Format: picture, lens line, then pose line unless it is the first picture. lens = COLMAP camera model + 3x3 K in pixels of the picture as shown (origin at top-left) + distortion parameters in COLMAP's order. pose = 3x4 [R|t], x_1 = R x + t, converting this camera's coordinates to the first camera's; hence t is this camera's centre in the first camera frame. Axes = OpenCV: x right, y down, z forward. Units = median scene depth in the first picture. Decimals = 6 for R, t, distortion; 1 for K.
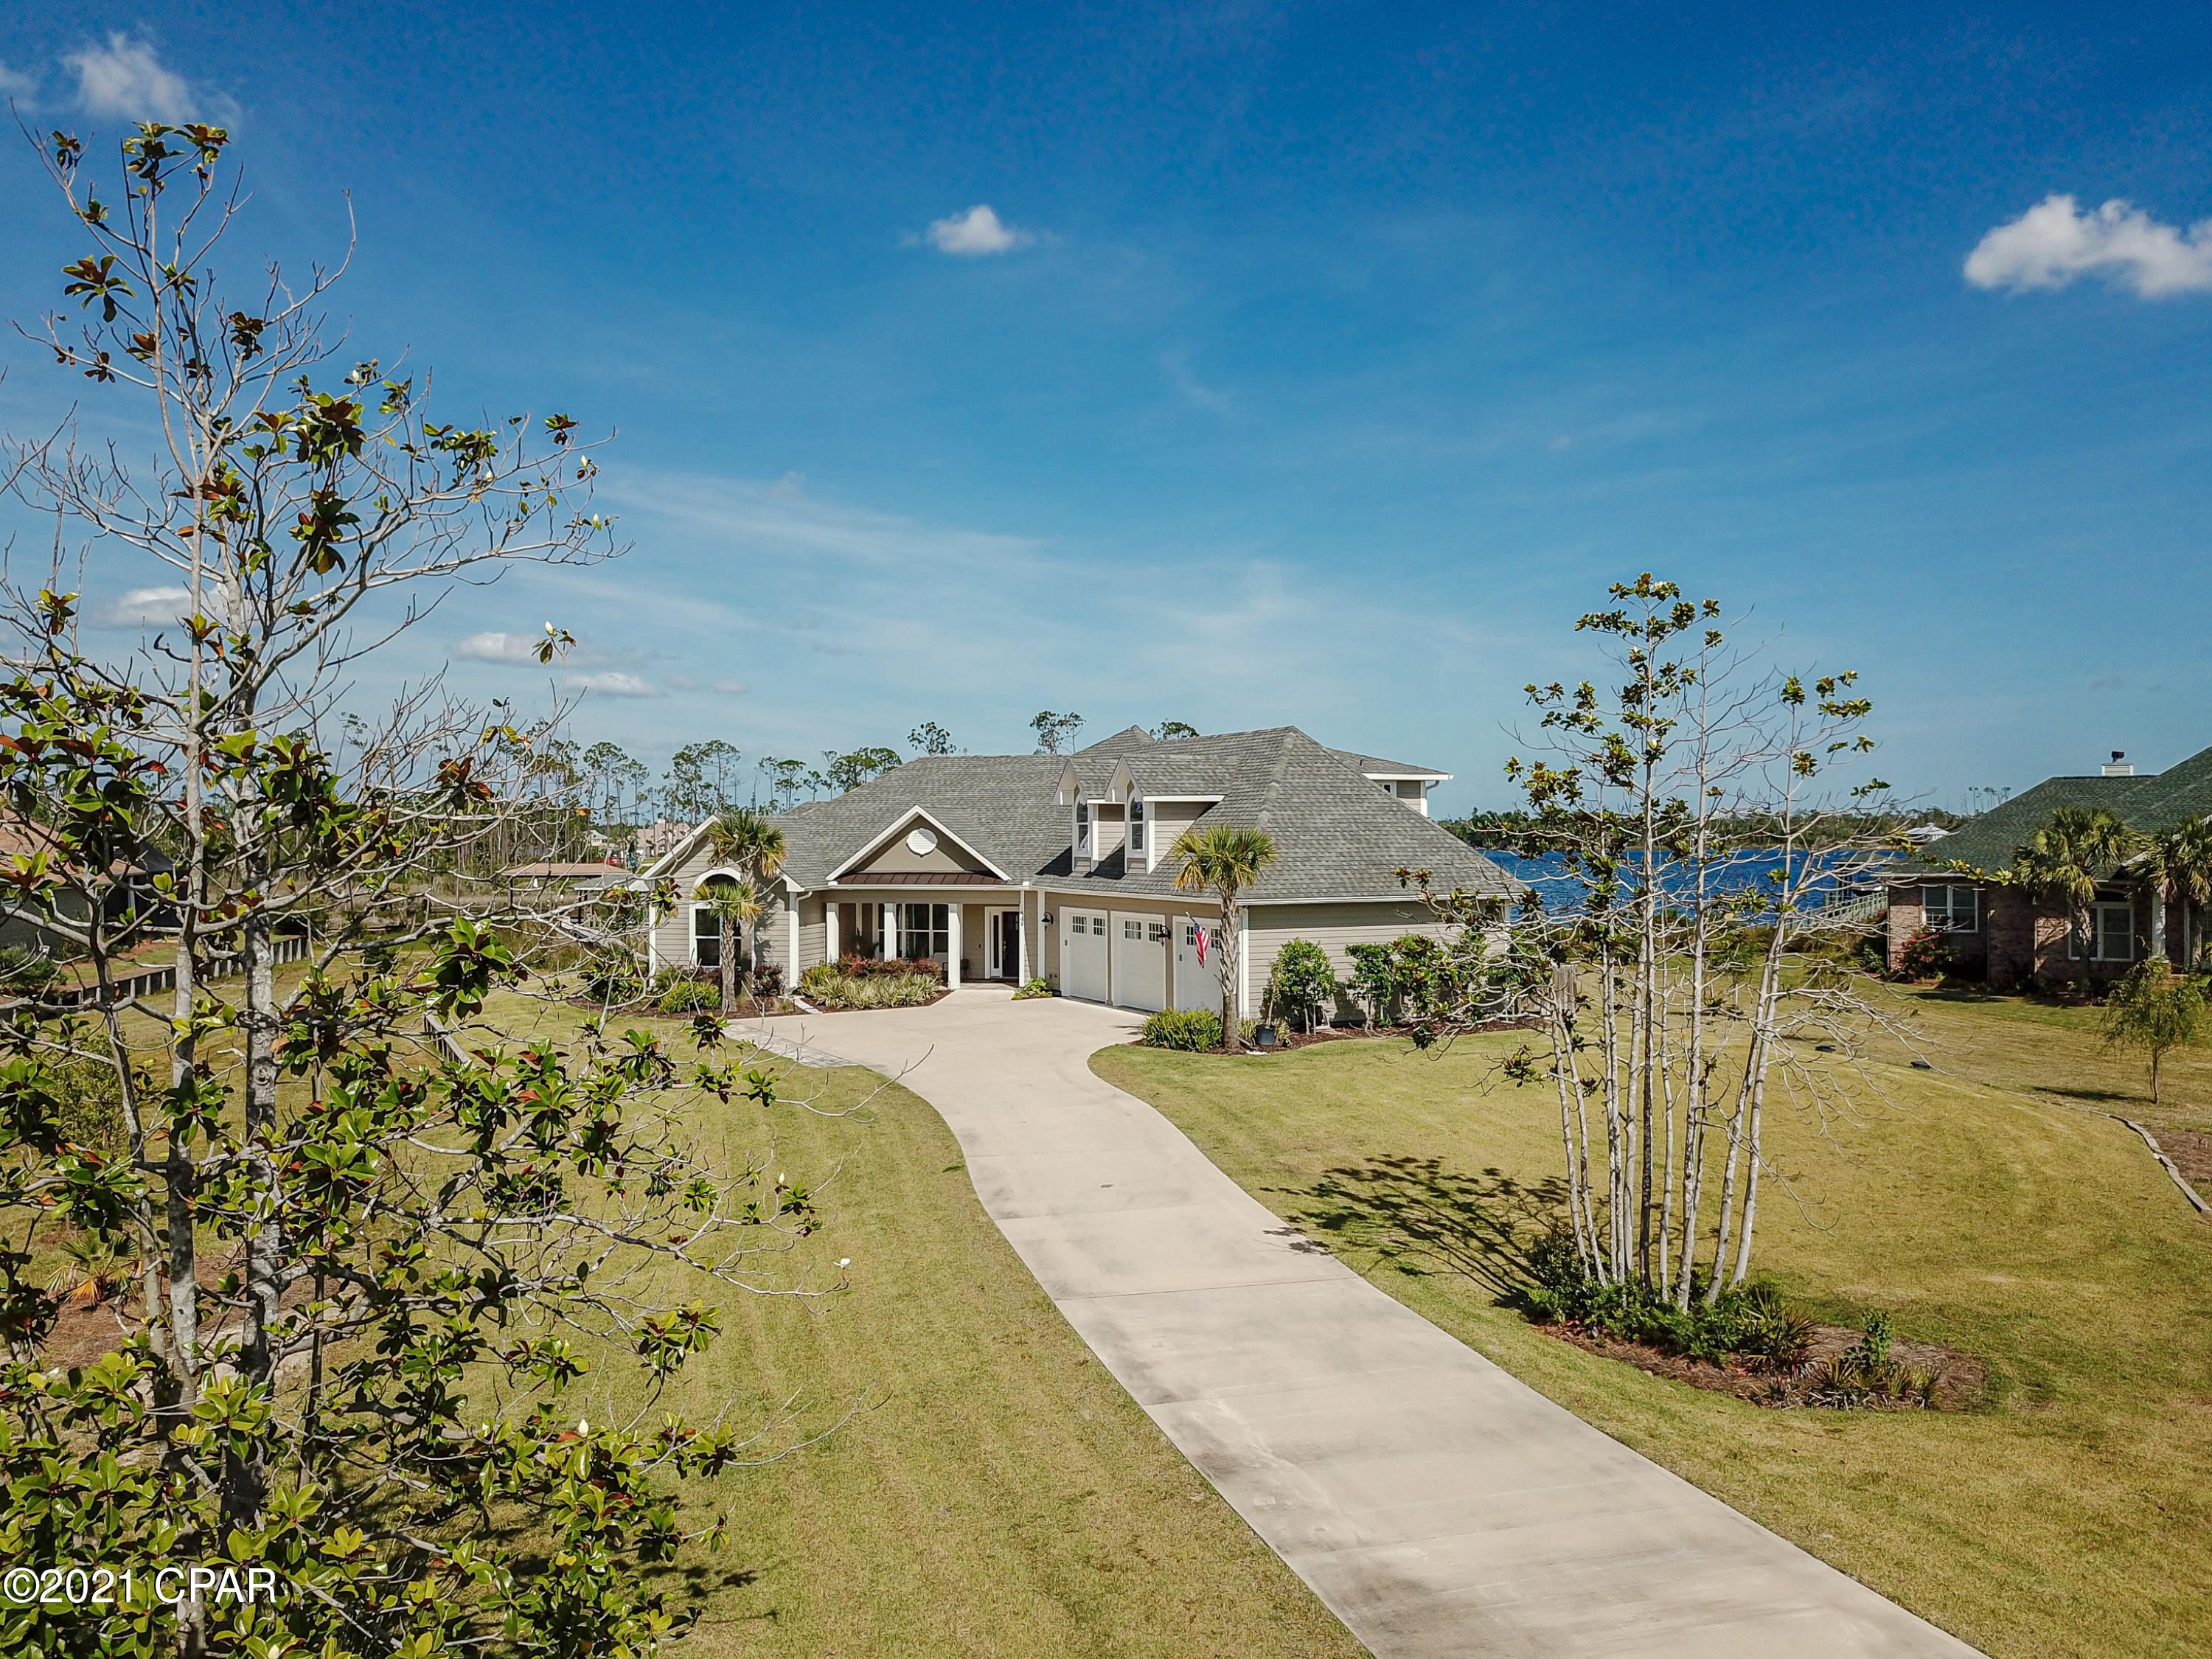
lens RADIAL K [[1685.7, 0, 1106.0], [0, 1685.7, 829.5], [0, 0, 1]] dist [-0.008826, -0.003312]
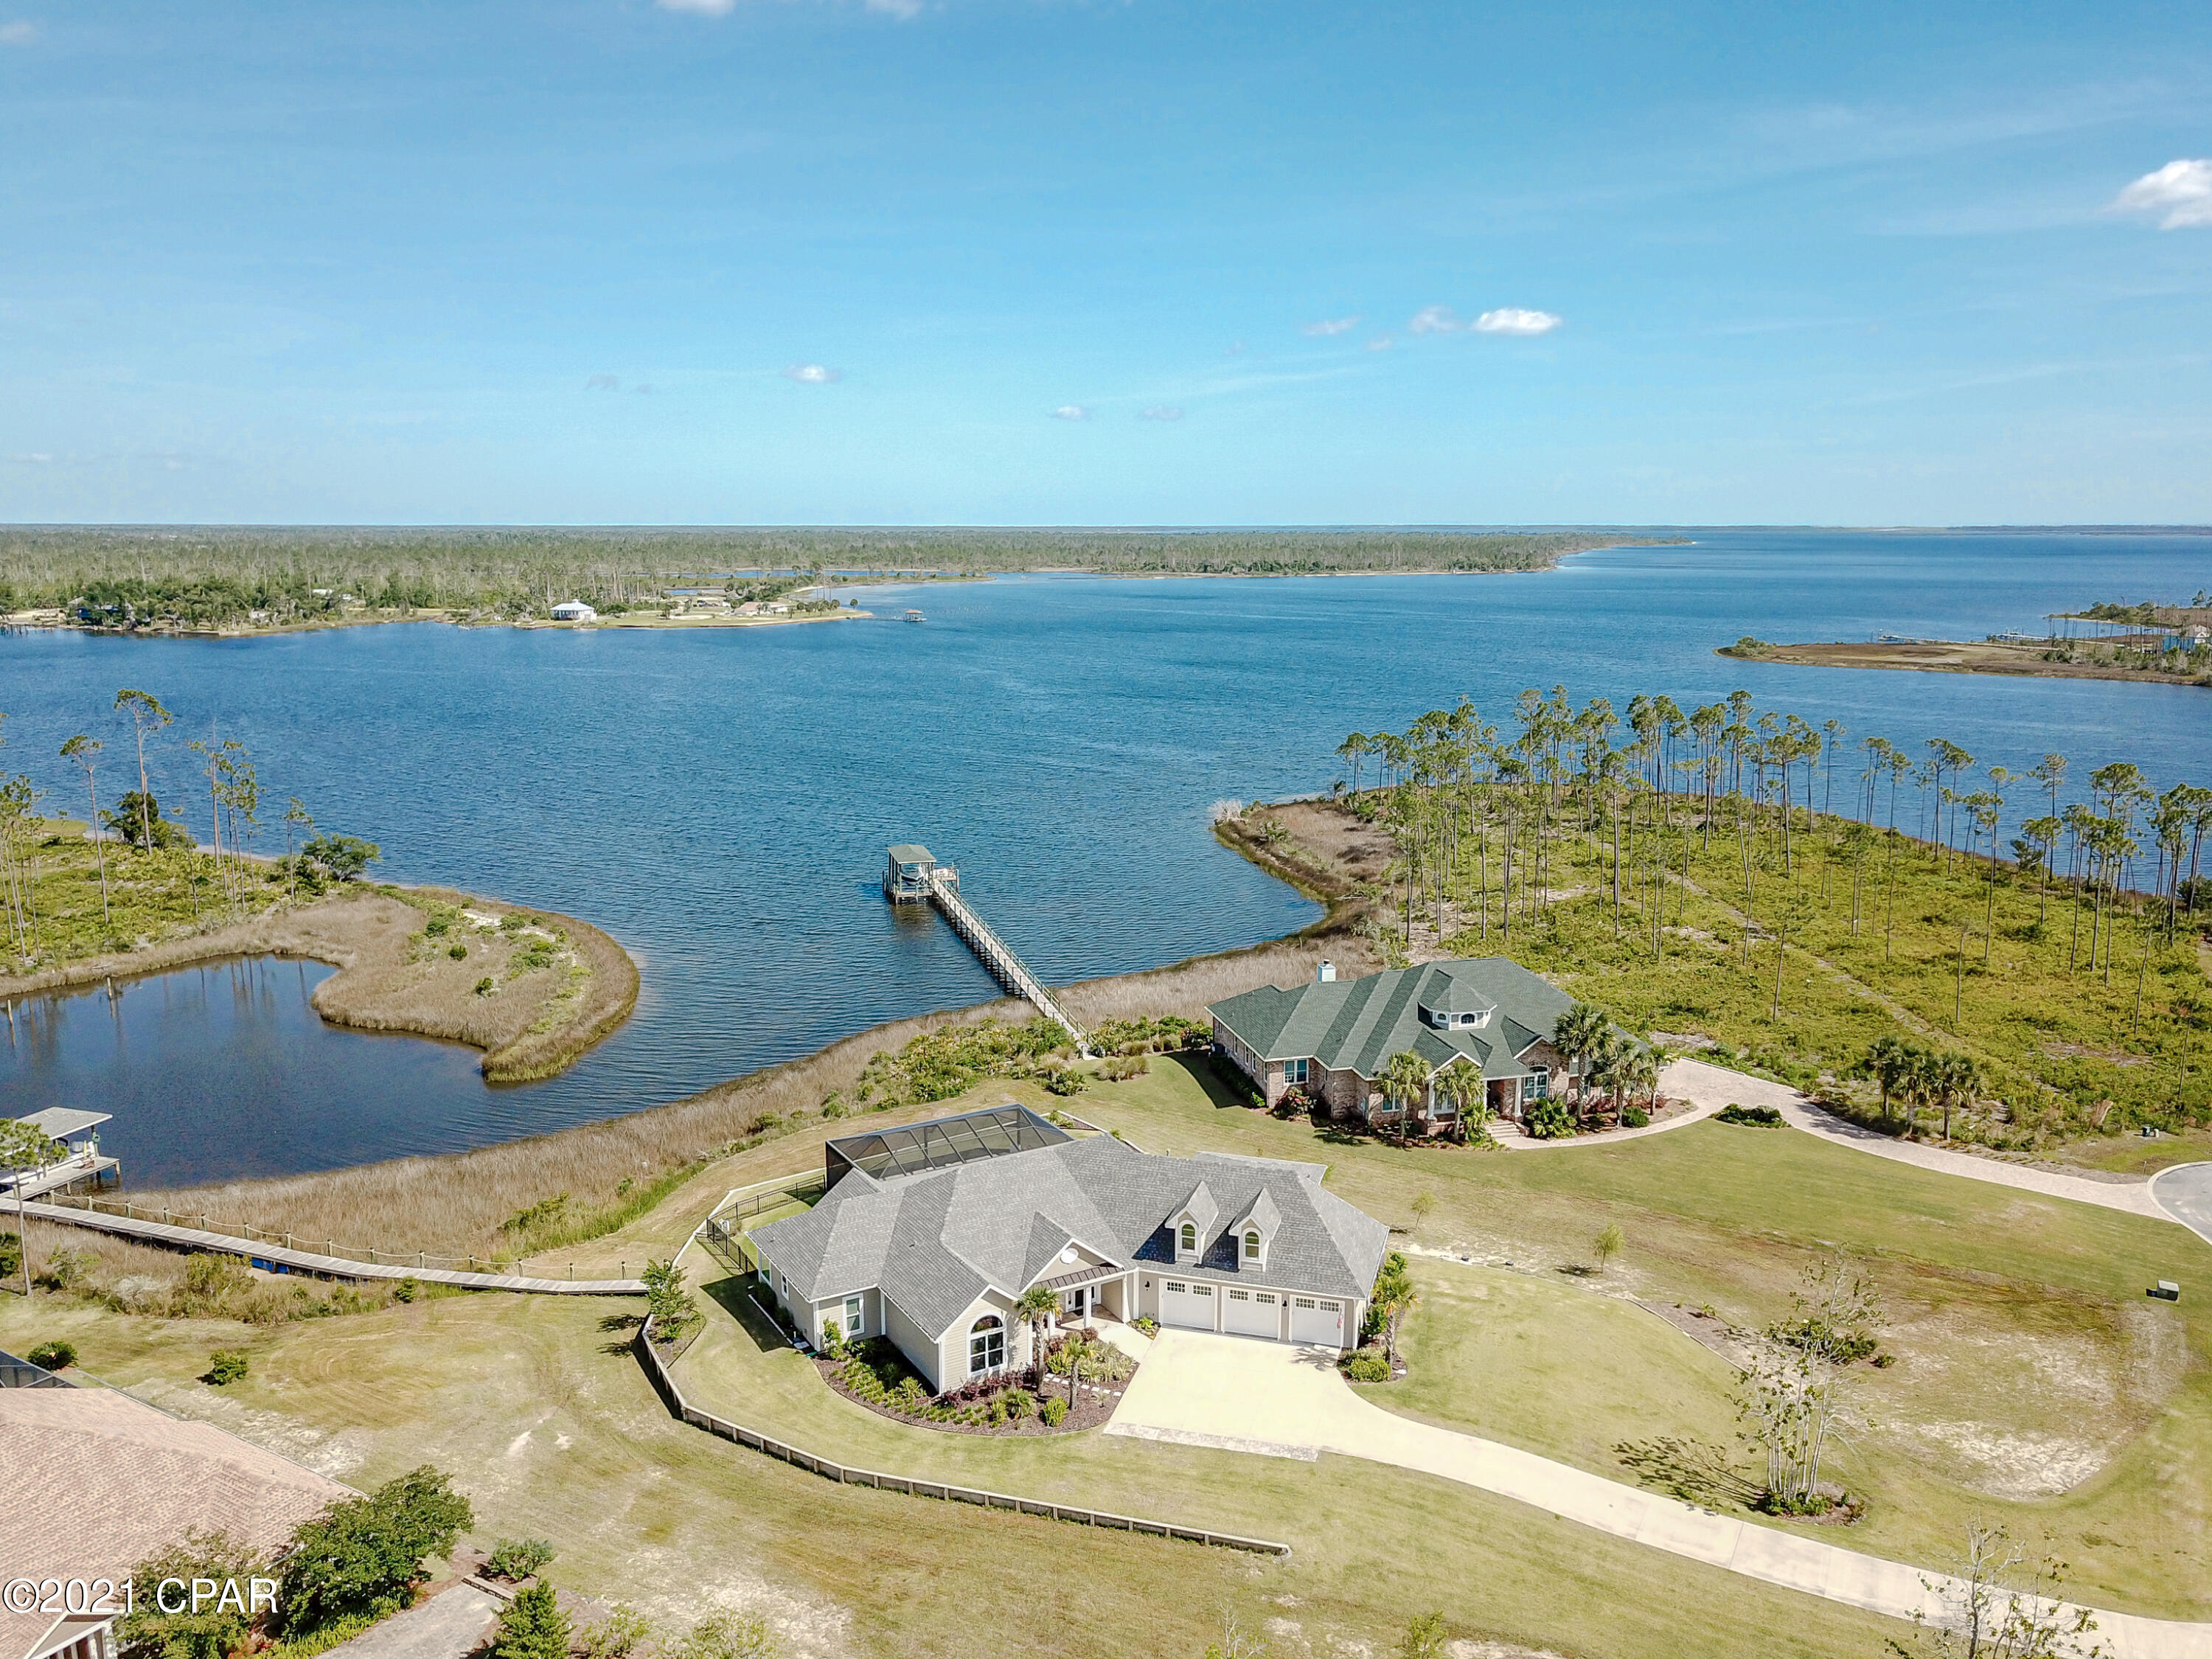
lens RADIAL K [[1698.3, 0, 1106.0], [0, 1698.3, 829.5], [0, 0, 1]] dist [0.018201, 0.003708]
pose [[0.680462, -0.127416, 0.721620, -1.258322], [-0.005503, 0.983851, 0.178908, -0.717277], [-0.732762, -0.125711, 0.668772, -0.105146]]
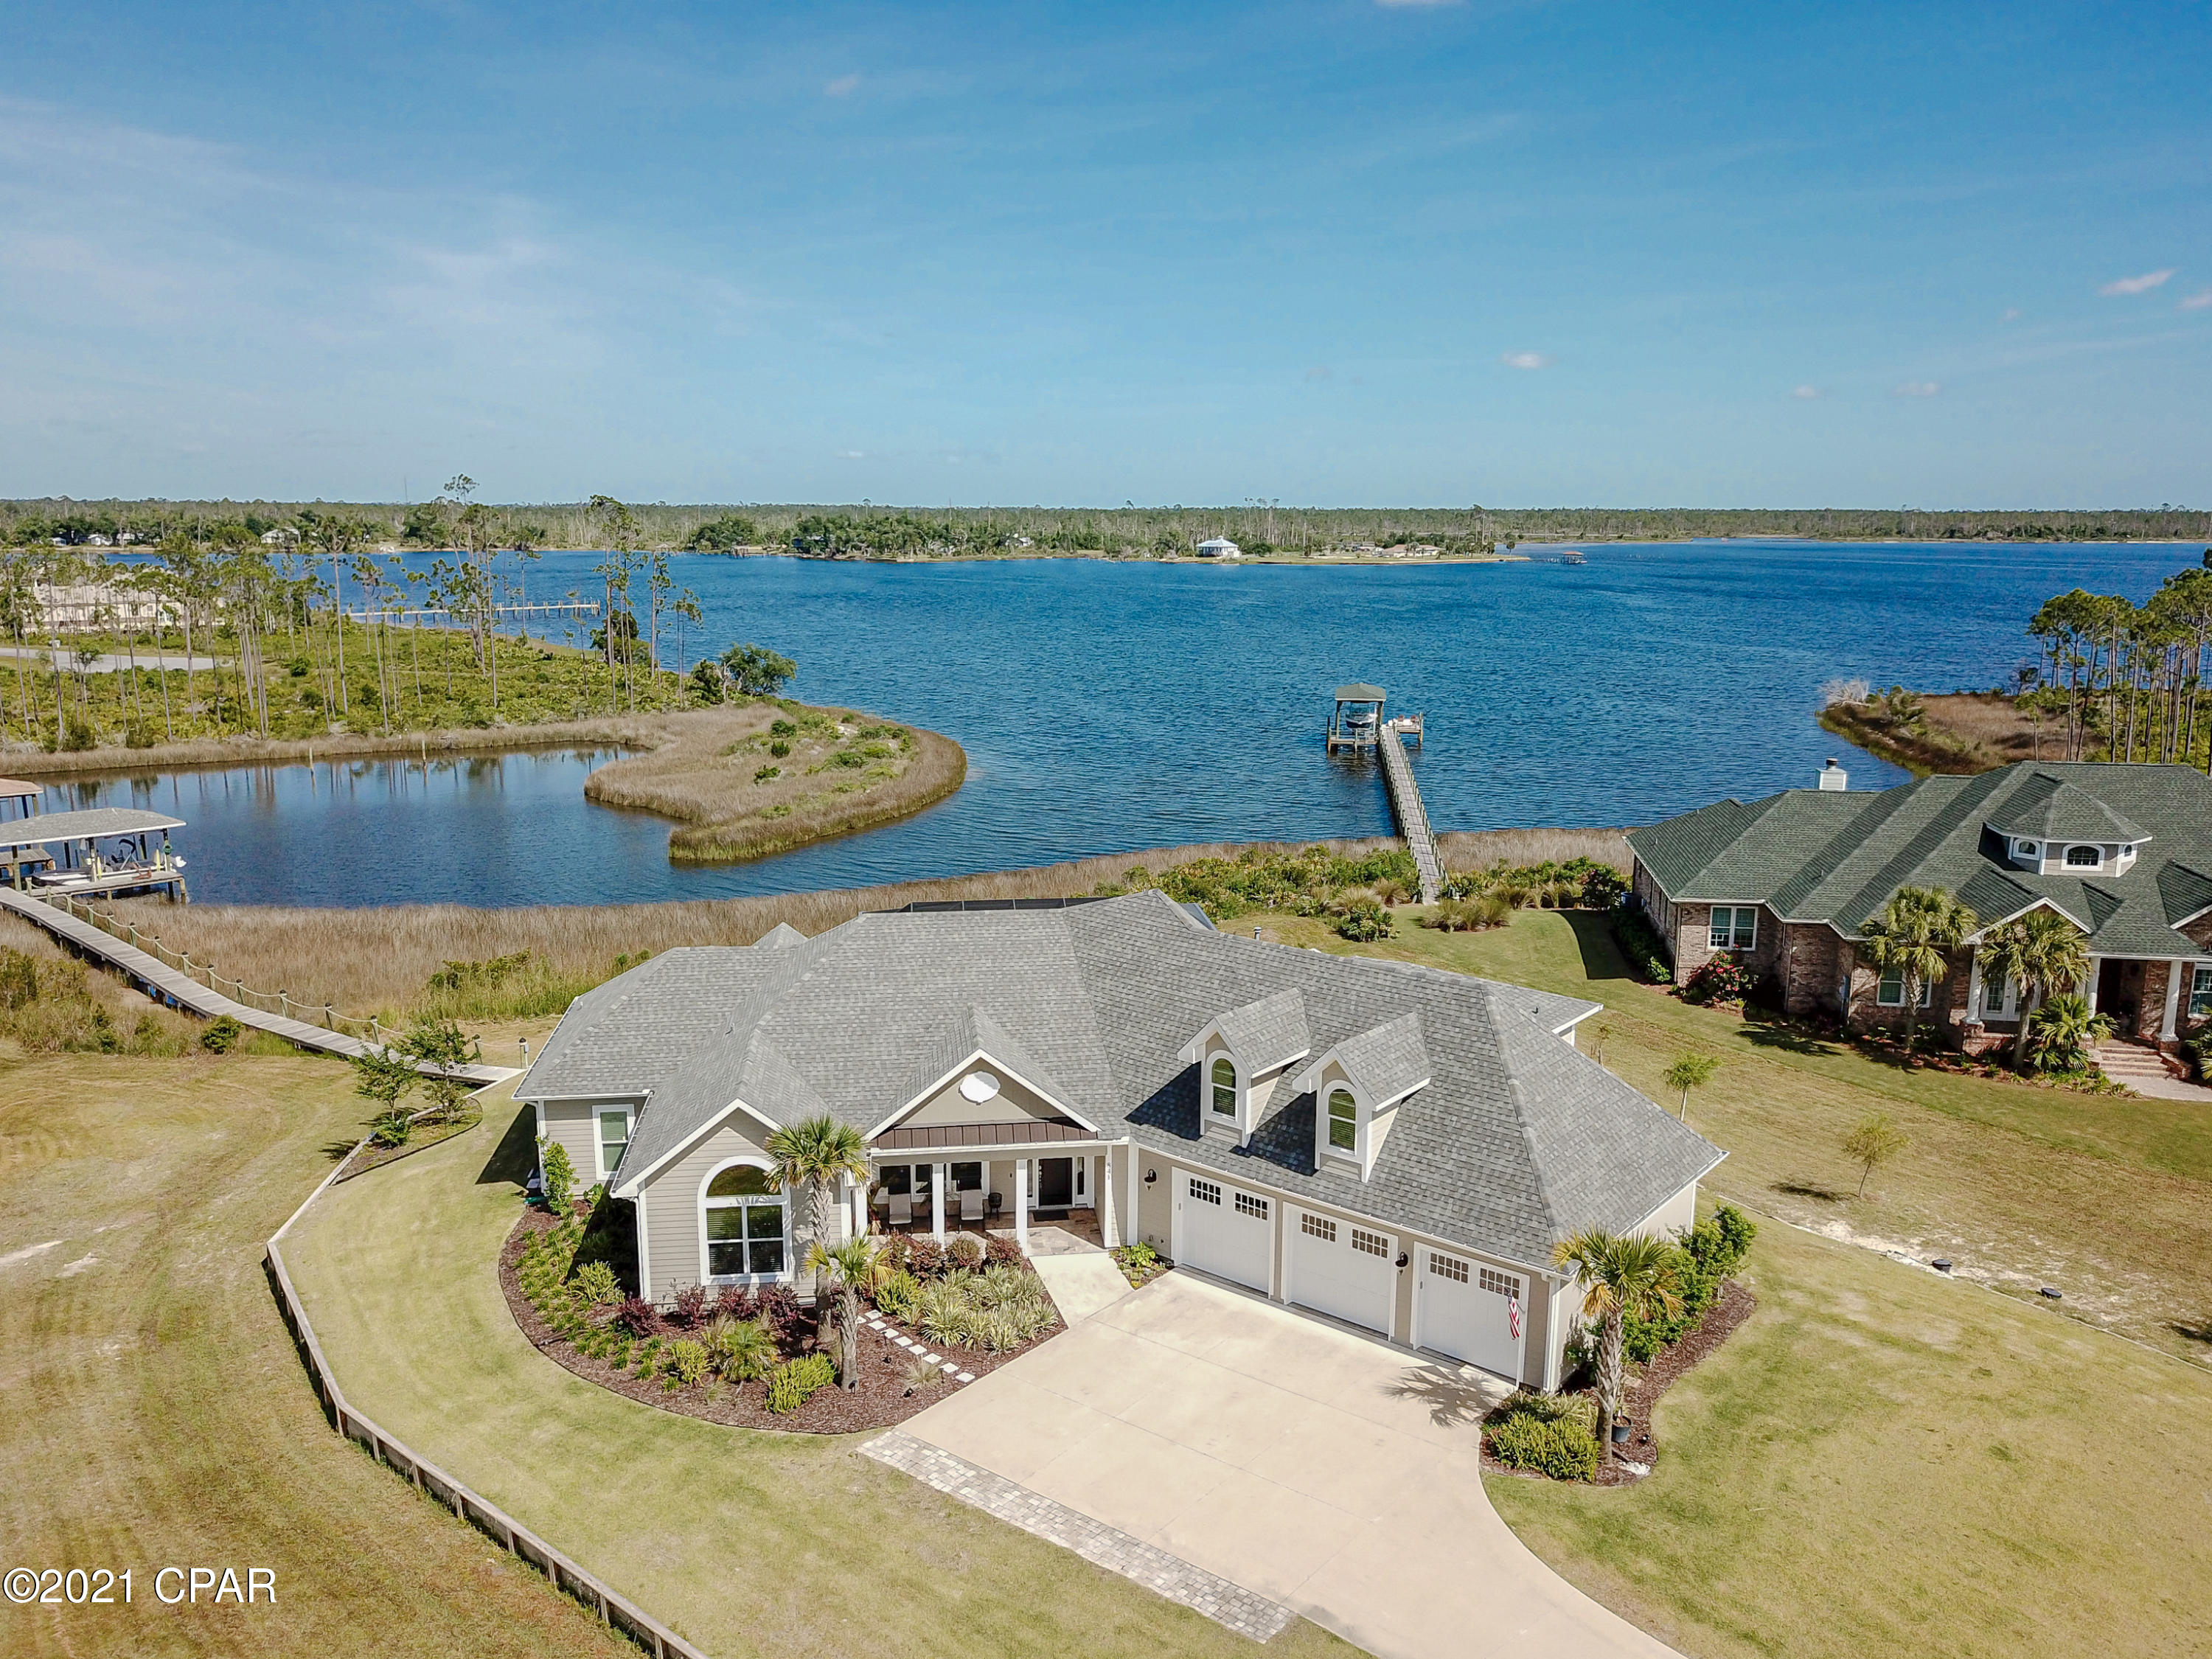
lens RADIAL K [[1698.3, 0, 1106.0], [0, 1698.3, 829.5], [0, 0, 1]] dist [0.018201, 0.003708]
pose [[0.915016, -0.067674, 0.397700, -0.378096], [-0.008669, 0.982303, 0.187098, -0.276411], [-0.403324, -0.174645, 0.898237, 0.248064]]
